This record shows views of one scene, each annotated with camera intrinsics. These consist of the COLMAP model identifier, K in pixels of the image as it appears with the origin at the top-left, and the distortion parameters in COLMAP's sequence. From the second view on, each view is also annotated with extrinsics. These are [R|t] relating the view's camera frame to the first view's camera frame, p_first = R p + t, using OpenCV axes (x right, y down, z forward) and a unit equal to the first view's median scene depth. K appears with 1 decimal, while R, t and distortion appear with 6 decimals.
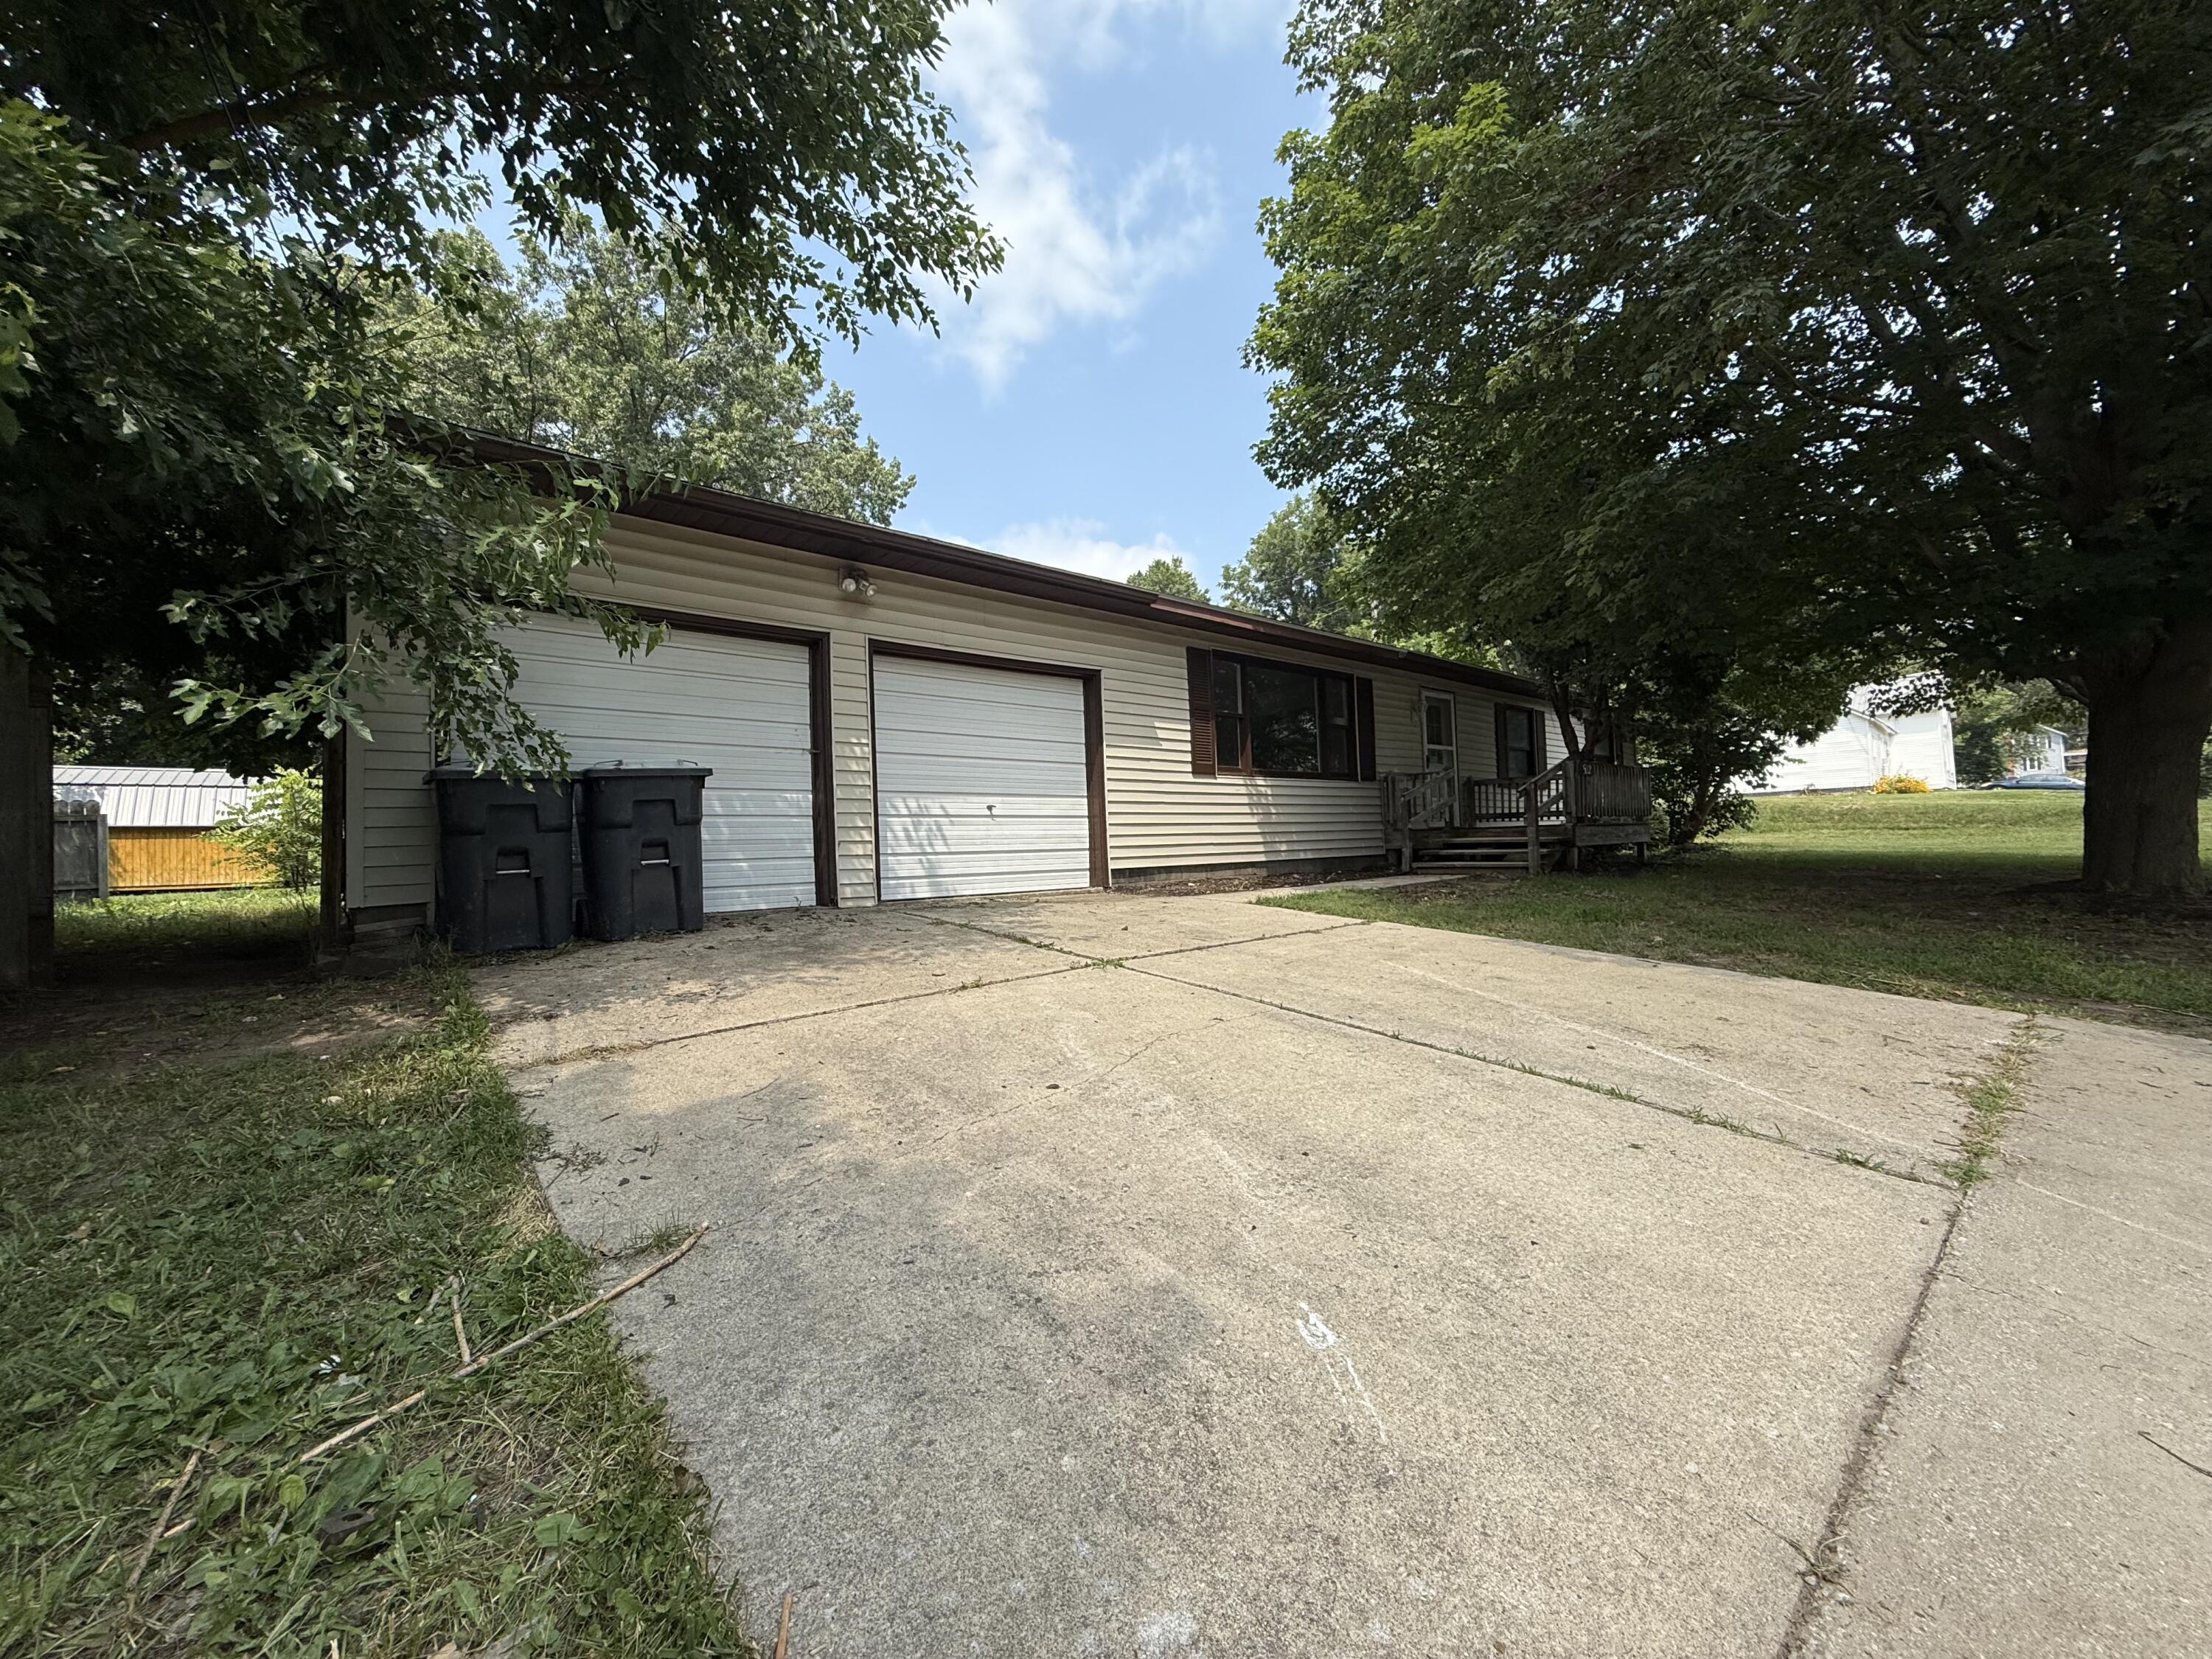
lens RADIAL K [[881.2, 0, 1101.7], [0, 881.2, 828.6], [0, 0, 1]] dist [-0.001627, 0.000828]
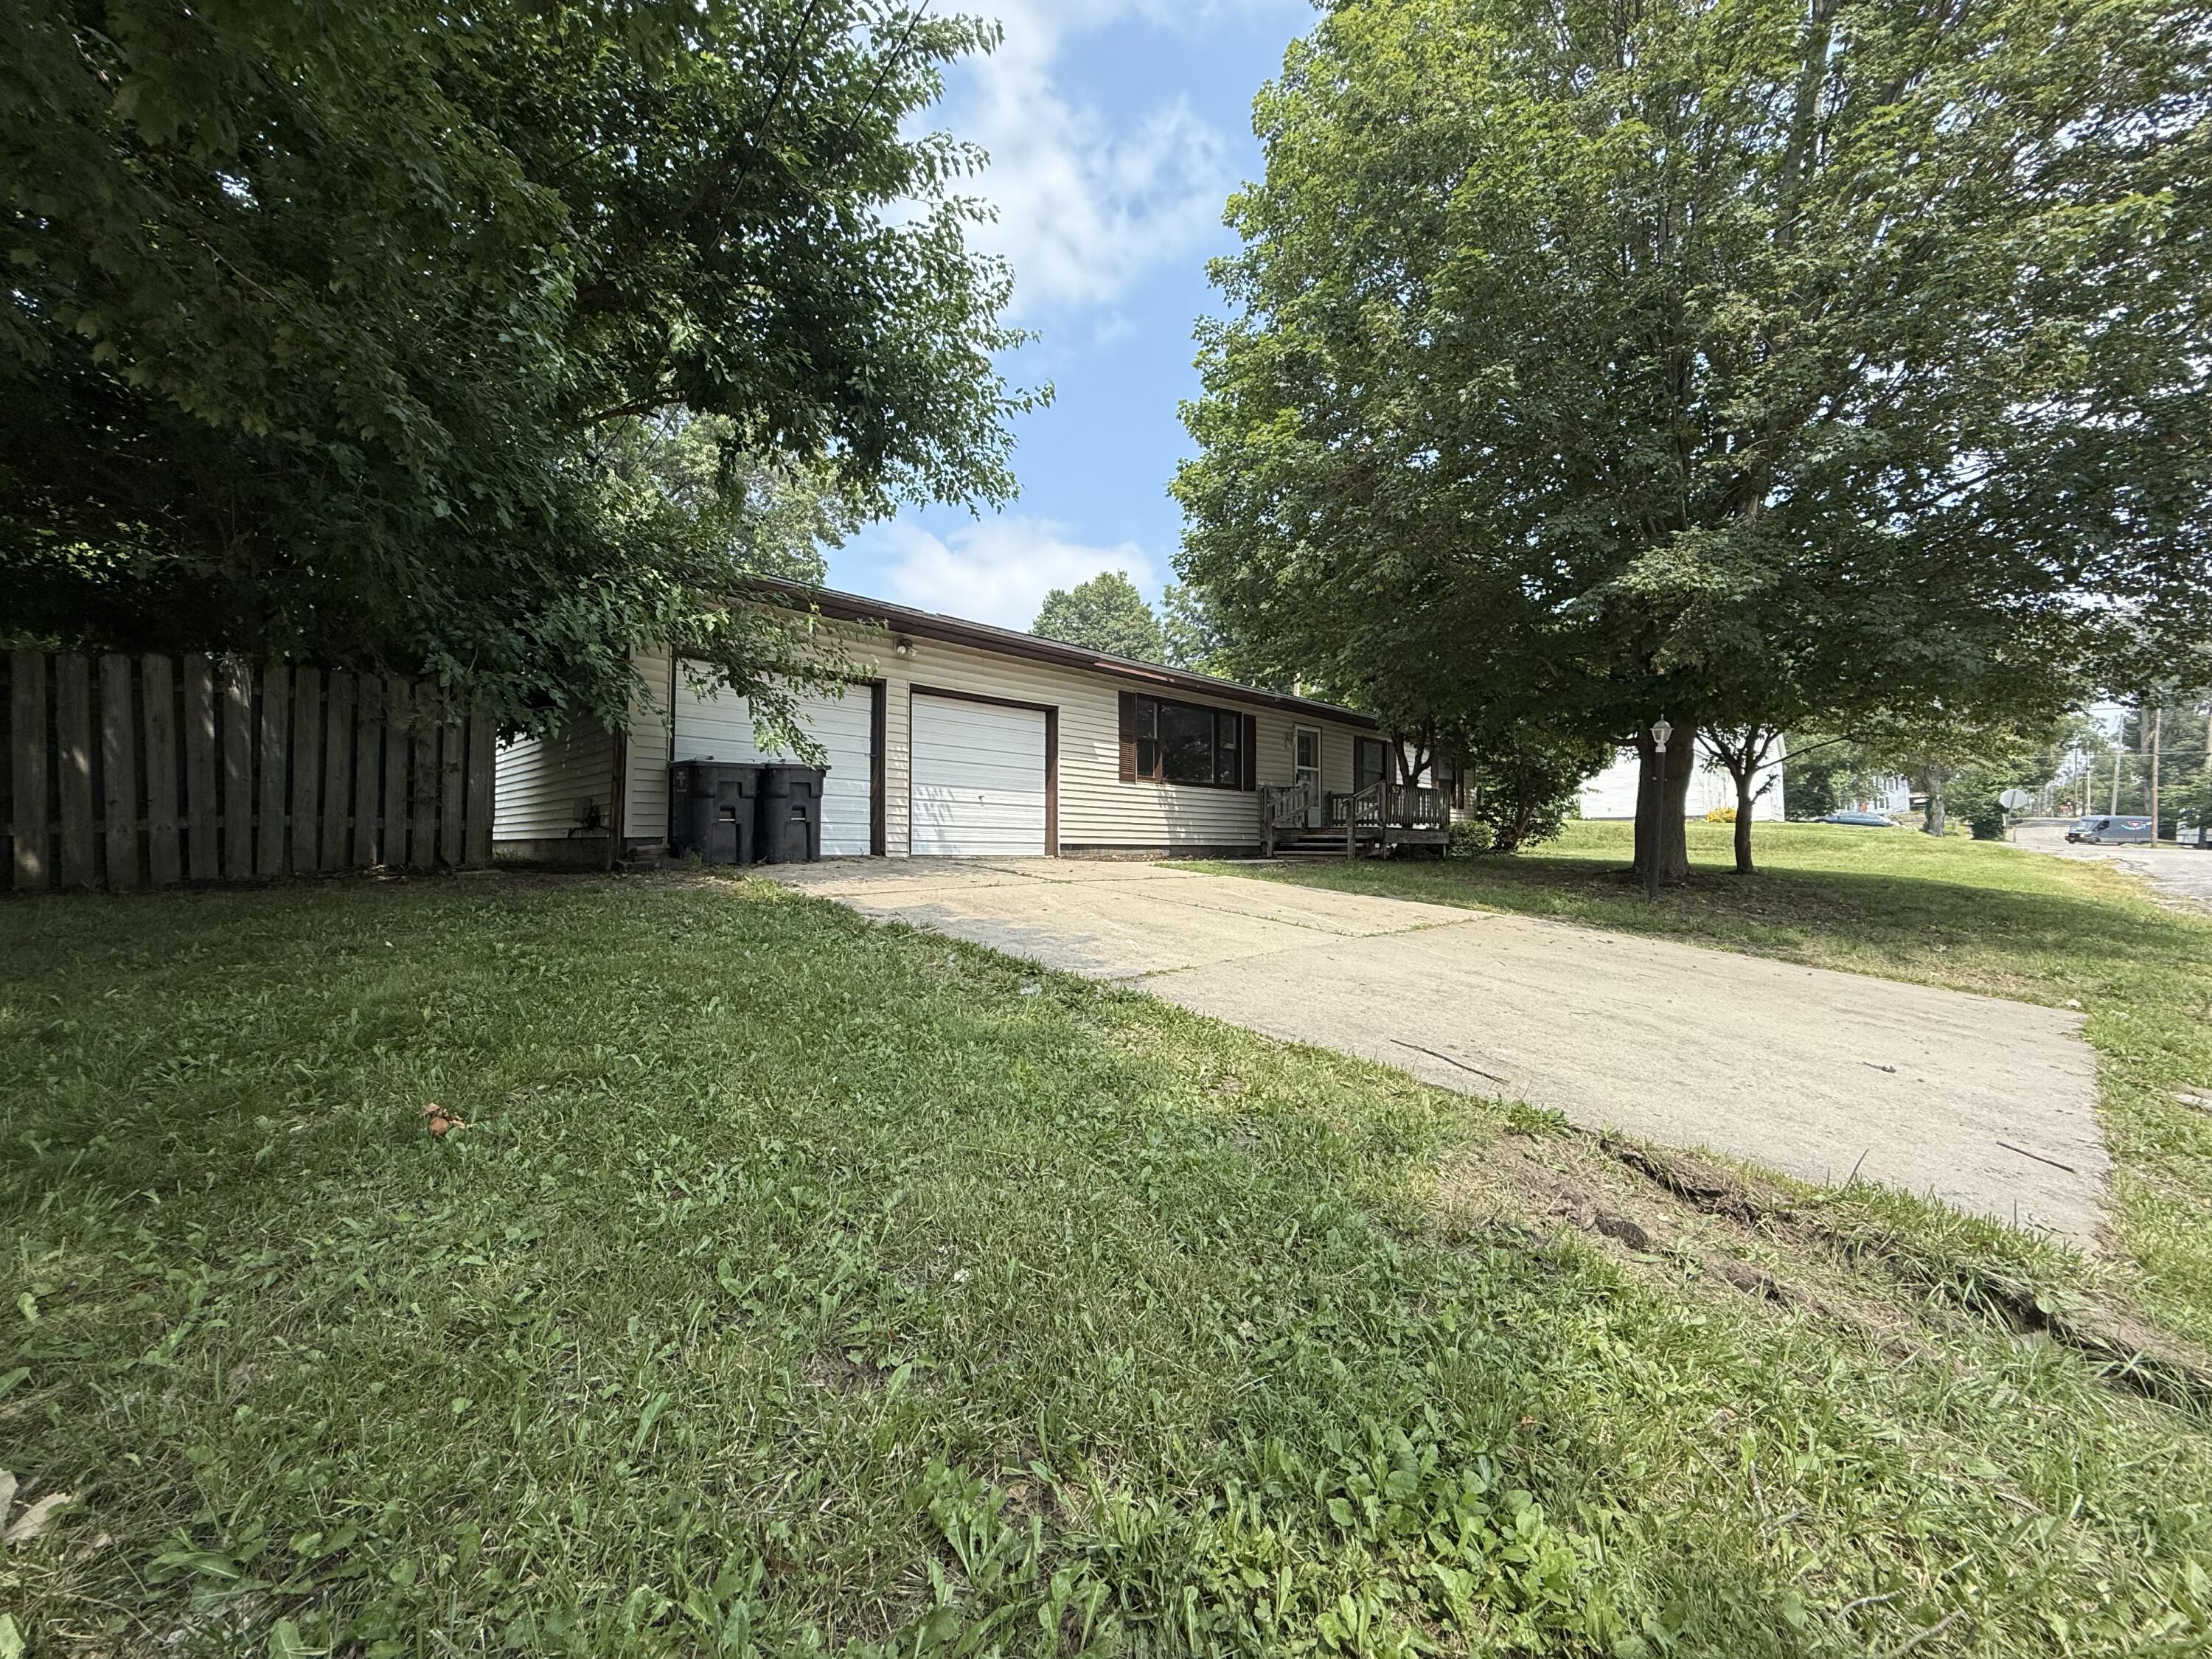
lens RADIAL K [[881.2, 0, 1101.7], [0, 881.2, 828.6], [0, 0, 1]] dist [-0.001627, 0.000828]
pose [[0.996510, 0.042222, 0.072012, -0.025487], [-0.042202, 0.999107, -0.001809, 0.020602], [-0.072024, -0.001236, 0.997402, -0.442418]]
